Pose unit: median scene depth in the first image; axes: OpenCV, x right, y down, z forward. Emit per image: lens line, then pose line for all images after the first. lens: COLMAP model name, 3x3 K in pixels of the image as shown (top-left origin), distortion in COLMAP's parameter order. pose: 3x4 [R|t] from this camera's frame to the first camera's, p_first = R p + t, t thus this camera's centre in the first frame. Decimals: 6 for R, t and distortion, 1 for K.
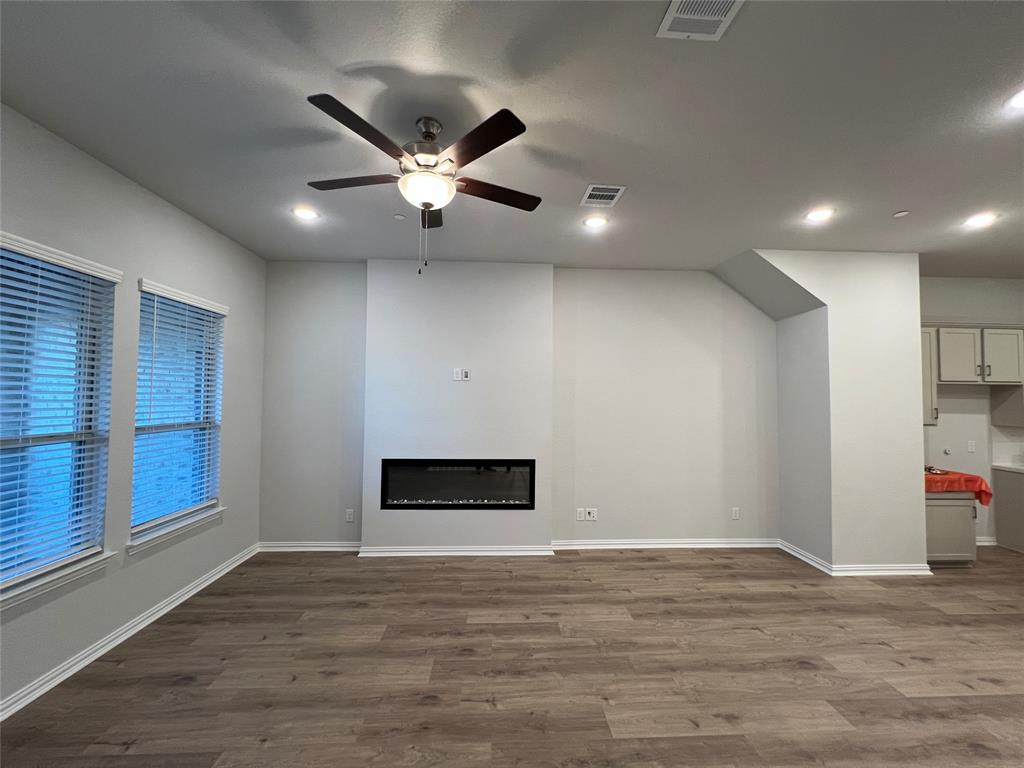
lens RADIAL K [[411.7, 0, 512.3], [0, 411.7, 382.5], [0, 0, 1]] dist [-0.001373, 0.000809]
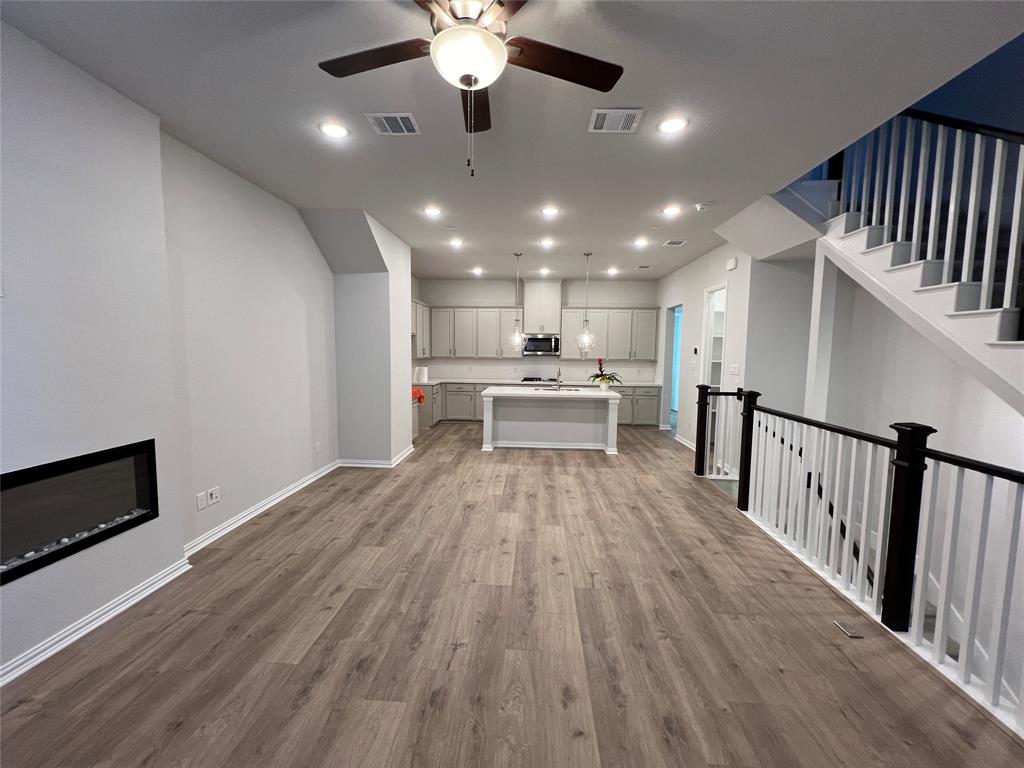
lens RADIAL K [[411.7, 0, 512.3], [0, 411.7, 382.5], [0, 0, 1]] dist [-0.001373, 0.000809]
pose [[0.106527, -0.091009, 0.990136, -0.594026], [-0.046330, 0.994266, 0.096373, 0.022089], [-0.993230, -0.056139, 0.101700, 0.491134]]
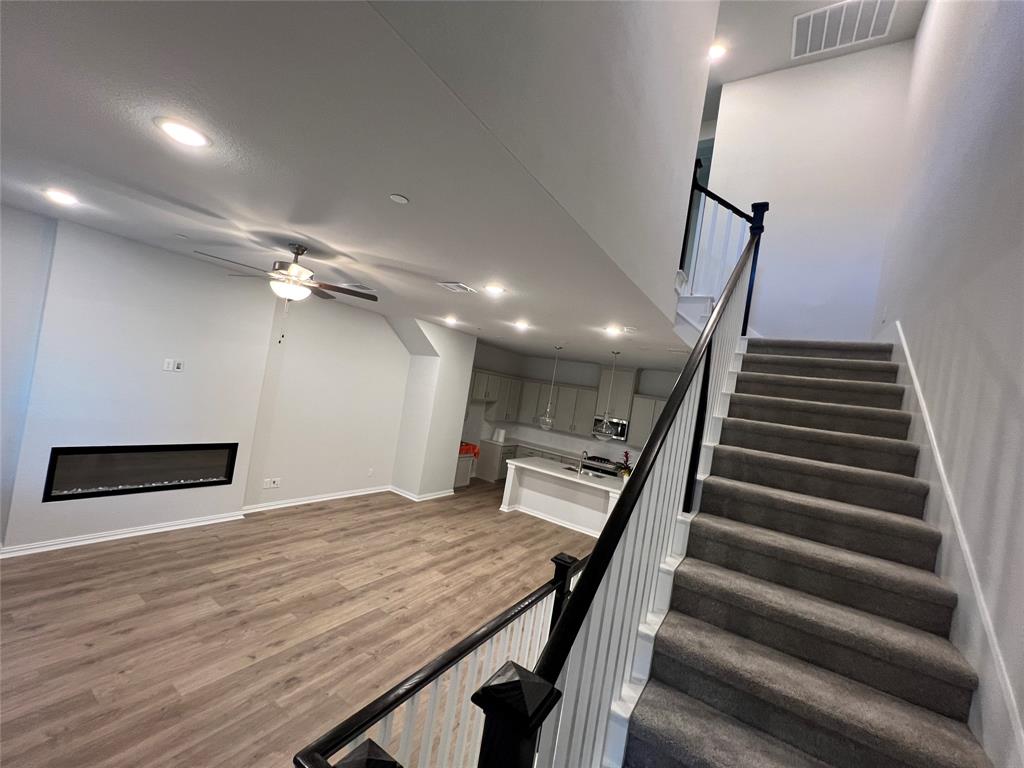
lens RADIAL K [[411.7, 0, 512.3], [0, 411.7, 382.5], [0, 0, 1]] dist [-0.001373, 0.000809]
pose [[0.576136, 0.091713, 0.812192, -0.571291], [-0.178747, 0.983770, 0.015708, -0.177371], [-0.797569, -0.154226, 0.583179, -0.369109]]
